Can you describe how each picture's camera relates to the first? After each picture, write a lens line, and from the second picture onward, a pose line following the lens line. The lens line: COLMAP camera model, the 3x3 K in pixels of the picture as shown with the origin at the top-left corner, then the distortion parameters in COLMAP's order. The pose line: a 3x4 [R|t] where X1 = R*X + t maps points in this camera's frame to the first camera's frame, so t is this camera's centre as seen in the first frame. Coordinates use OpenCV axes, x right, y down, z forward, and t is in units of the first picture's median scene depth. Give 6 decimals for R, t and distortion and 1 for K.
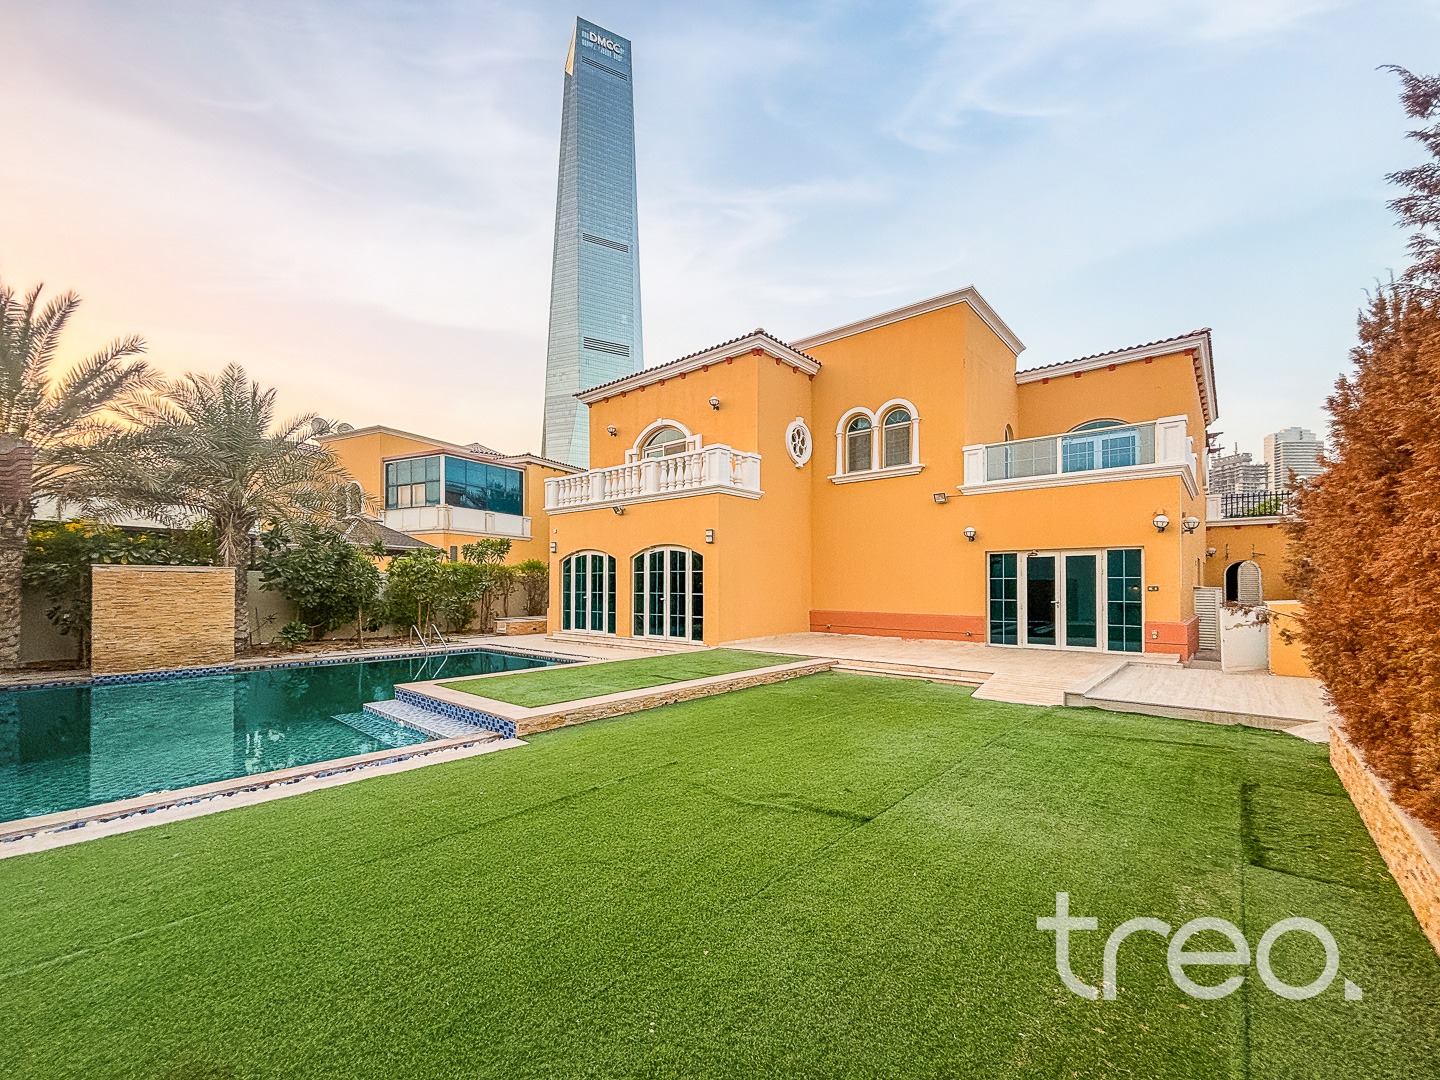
lens RADIAL K [[599.2, 0, 715.8], [0, 599.2, 589.3], [0, 0, 1]] dist [0.019121, 0.000315]
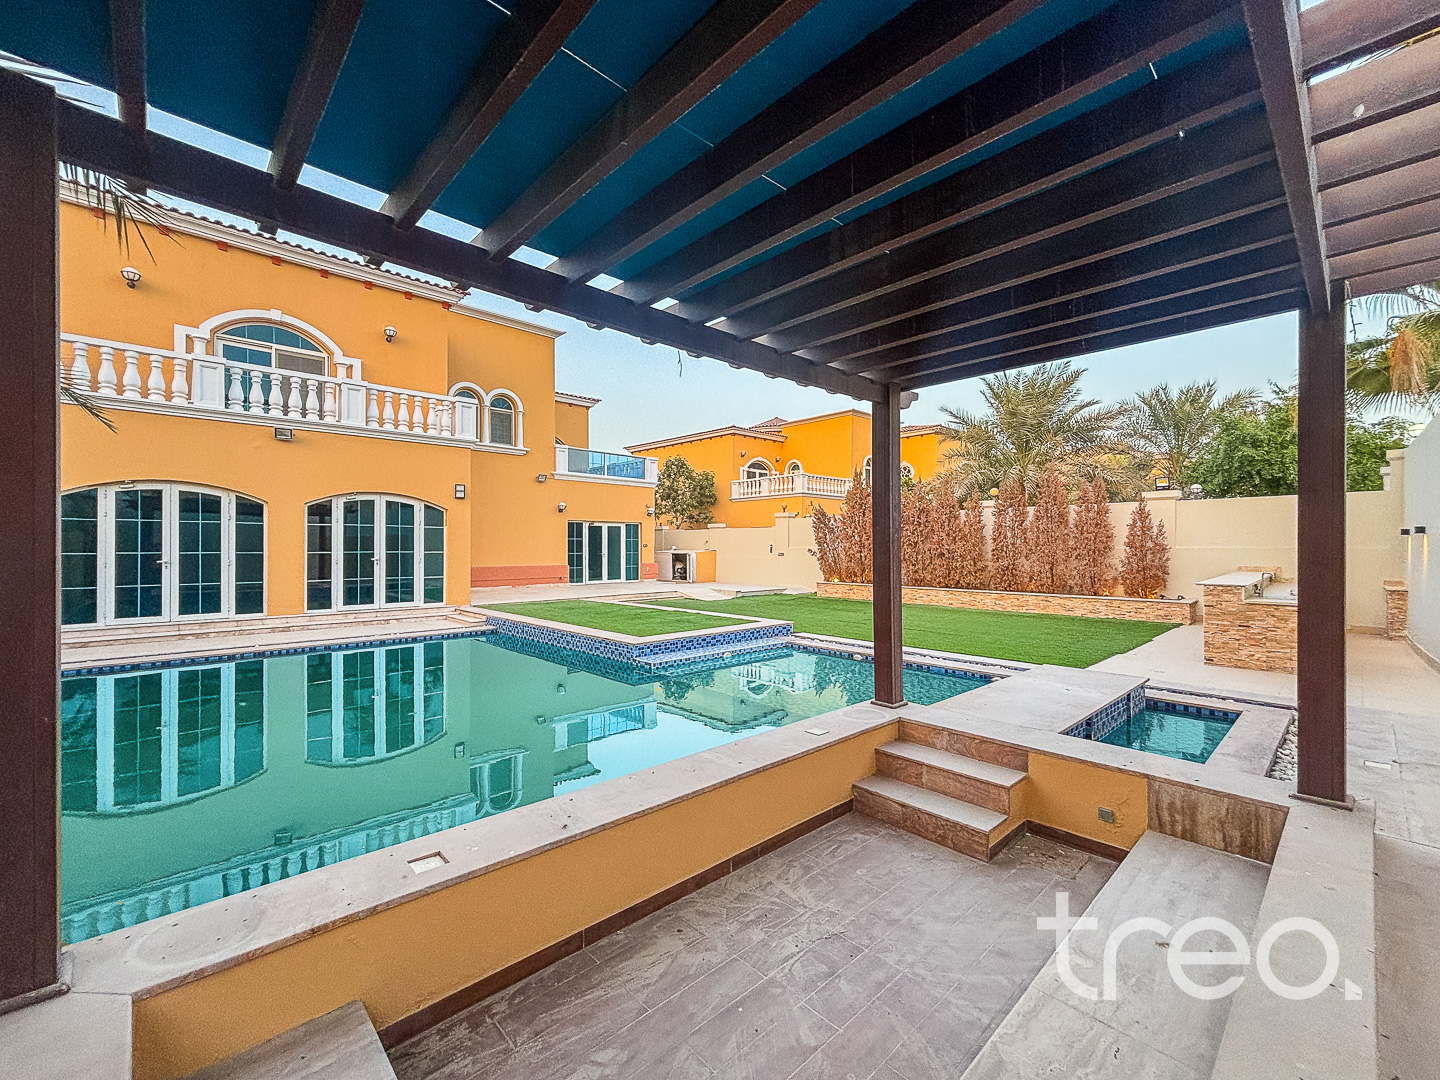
lens RADIAL K [[599.2, 0, 716.2], [0, 599.2, 557.7], [0, 0, 1]] dist [0.019121, 0.000315]
pose [[0.105912, -0.018033, 0.994212, -0.868928], [0.009461, 0.999809, 0.017126, 0.005059], [-0.994331, 0.007593, 0.106062, 0.452466]]
